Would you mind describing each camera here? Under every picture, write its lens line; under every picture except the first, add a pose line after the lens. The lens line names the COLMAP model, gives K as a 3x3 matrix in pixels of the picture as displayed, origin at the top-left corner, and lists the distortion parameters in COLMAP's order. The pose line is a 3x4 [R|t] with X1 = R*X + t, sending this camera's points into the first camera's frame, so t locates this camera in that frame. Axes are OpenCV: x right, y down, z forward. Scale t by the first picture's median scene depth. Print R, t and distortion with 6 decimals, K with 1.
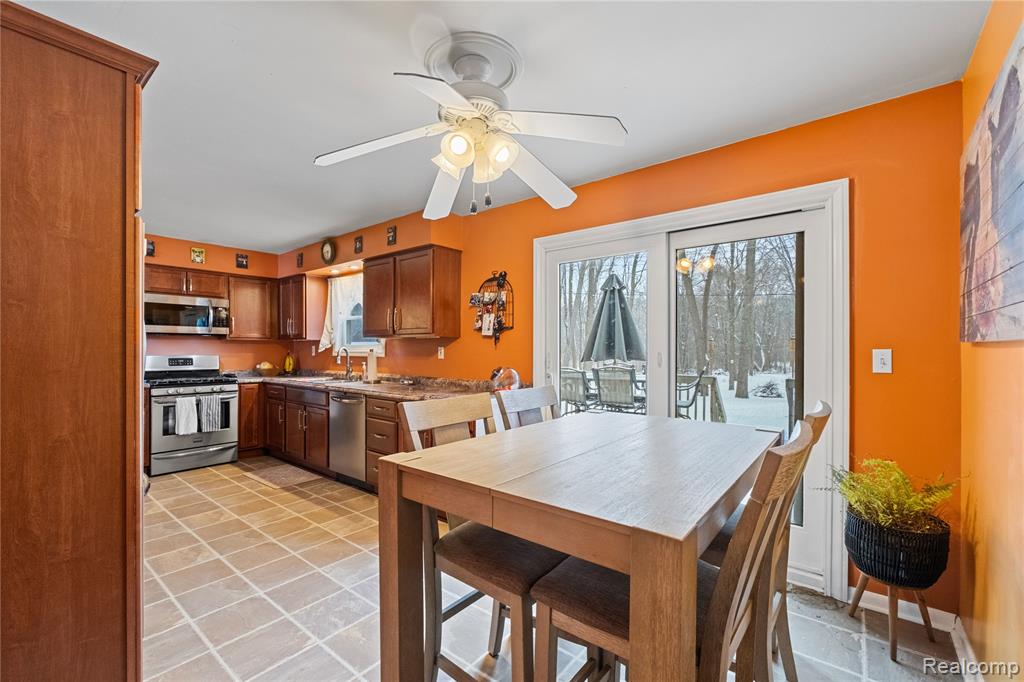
lens RADIAL K [[430.6, 0, 510.7], [0, 430.6, 350.9], [0, 0, 1]] dist [-0.002950, -0.000211]
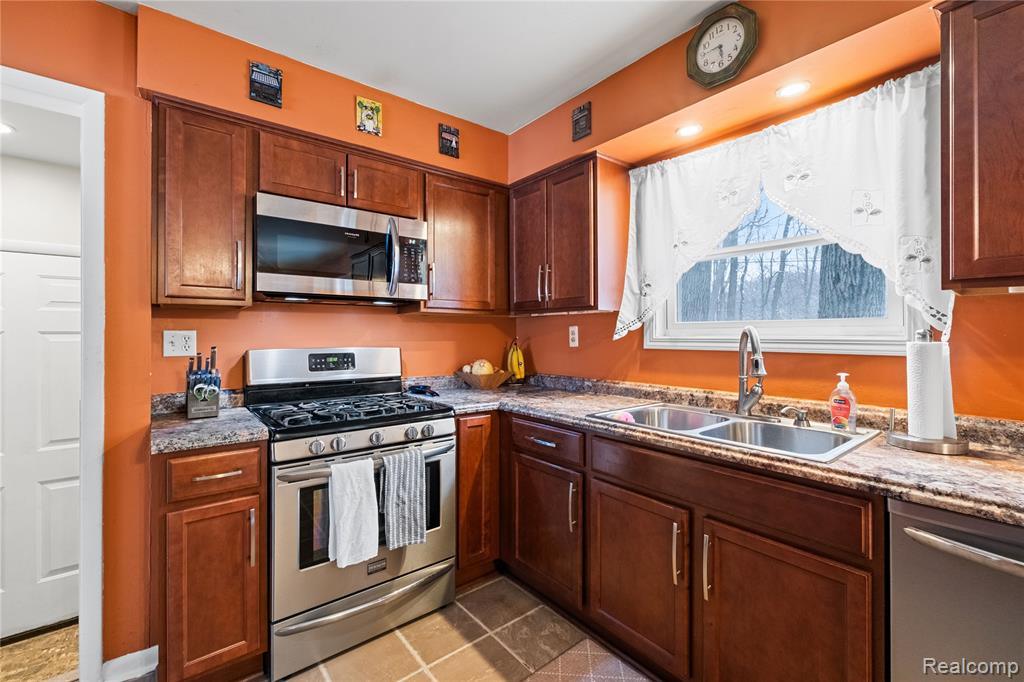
lens RADIAL K [[432.7, 0, 508.6], [0, 432.7, 332.9], [0, 0, 1]] dist [-0.003108, -0.000176]
pose [[0.975714, -0.004371, -0.219005, -0.512327], [0.002794, 0.999968, -0.007507, -0.001370], [0.219031, 0.006713, 0.975695, 0.627141]]
